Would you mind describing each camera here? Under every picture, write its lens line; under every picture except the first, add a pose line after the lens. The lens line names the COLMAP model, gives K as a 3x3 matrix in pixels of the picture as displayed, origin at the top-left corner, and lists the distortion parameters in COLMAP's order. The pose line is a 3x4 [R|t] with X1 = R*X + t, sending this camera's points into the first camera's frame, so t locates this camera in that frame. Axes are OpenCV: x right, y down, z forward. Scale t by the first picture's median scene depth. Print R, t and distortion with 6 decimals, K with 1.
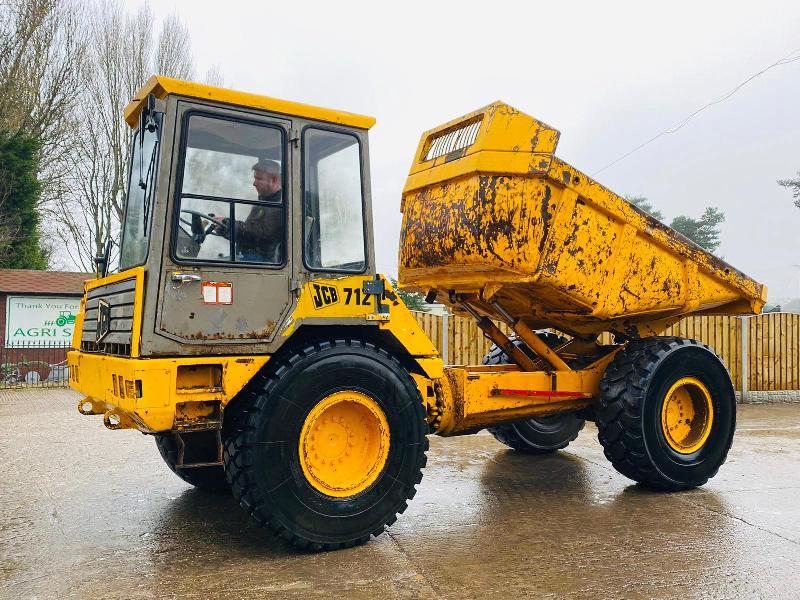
lens RADIAL K [[678.6, 0, 401.5], [0, 678.6, 303.4], [0, 0, 1]] dist [0.060401, -0.139809]
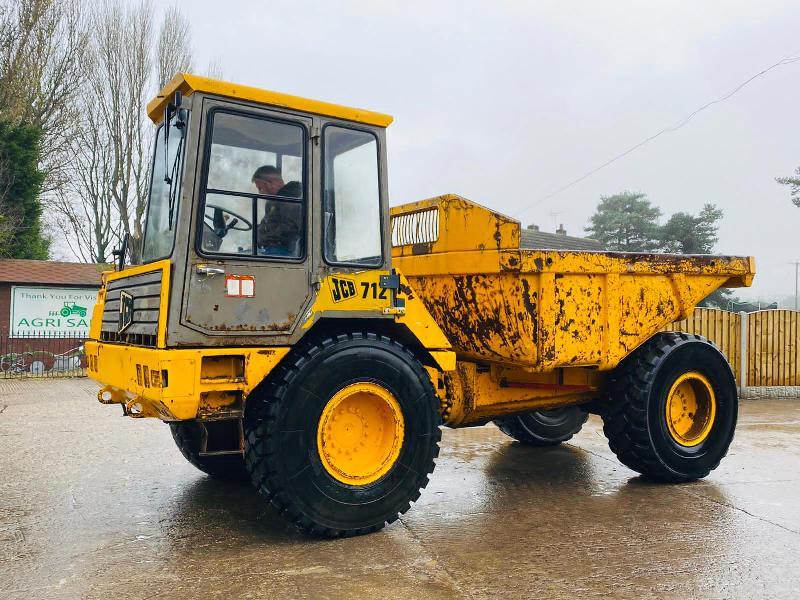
lens RADIAL K [[678.6, 0, 401.5], [0, 678.6, 303.4], [0, 0, 1]] dist [0.060401, -0.139809]
pose [[0.999941, 0.008922, 0.006260, -0.028122], [-0.008984, 0.999910, 0.009953, -0.001184], [-0.006170, -0.010008, 0.999931, -0.024463]]
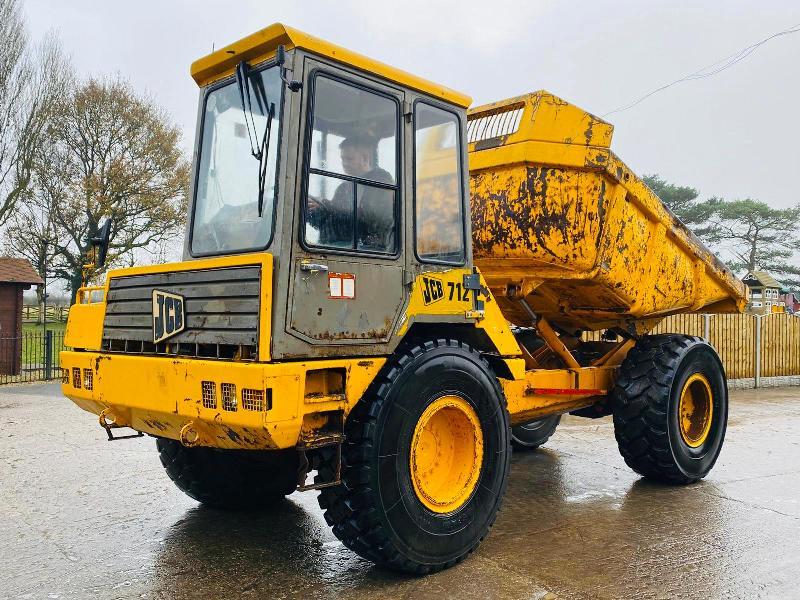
lens RADIAL K [[677.4, 0, 372.2], [0, 677.4, 301.7], [0, 0, 1]] dist [0.067575, -0.148137]
pose [[0.973866, 0.012942, 0.226756, -0.360391], [-0.015266, 0.999847, 0.008497, -0.002355], [-0.226612, -0.011737, 0.973914, 0.130794]]
